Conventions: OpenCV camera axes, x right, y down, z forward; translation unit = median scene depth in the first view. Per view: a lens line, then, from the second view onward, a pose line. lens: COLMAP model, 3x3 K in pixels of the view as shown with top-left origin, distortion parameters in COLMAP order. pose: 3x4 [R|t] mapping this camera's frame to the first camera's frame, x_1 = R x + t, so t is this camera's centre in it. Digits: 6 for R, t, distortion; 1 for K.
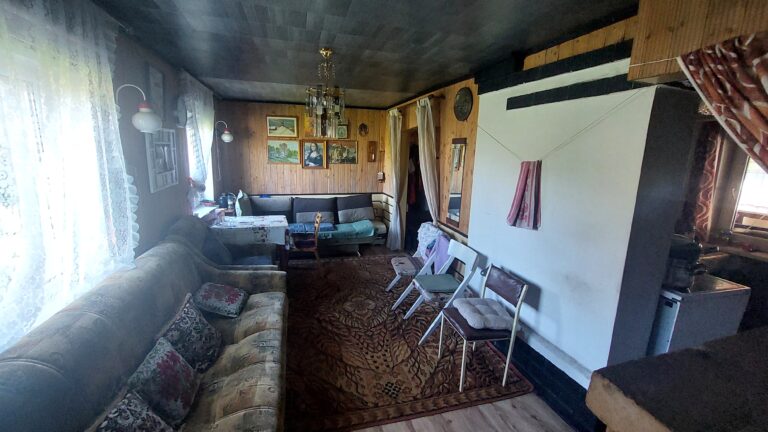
lens RADIAL K [[306.5, 0, 381.1], [0, 306.5, 210.5], [0, 0, 1]] dist [-0.021159, -0.000175]
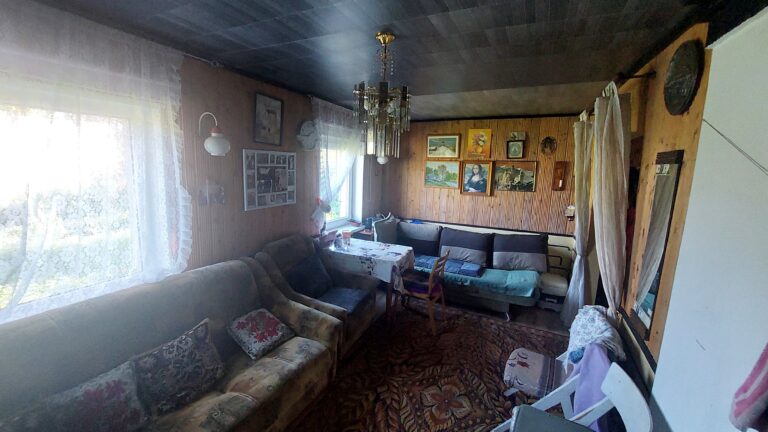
lens RADIAL K [[306.5, 0, 381.1], [0, 306.5, 210.5], [0, 0, 1]] dist [-0.021159, -0.000175]
pose [[0.744249, 0.090437, -0.661751, 0.152889], [-0.136189, 0.990523, -0.017799, -0.050285], [0.653870, 0.103370, 0.749512, 0.238679]]
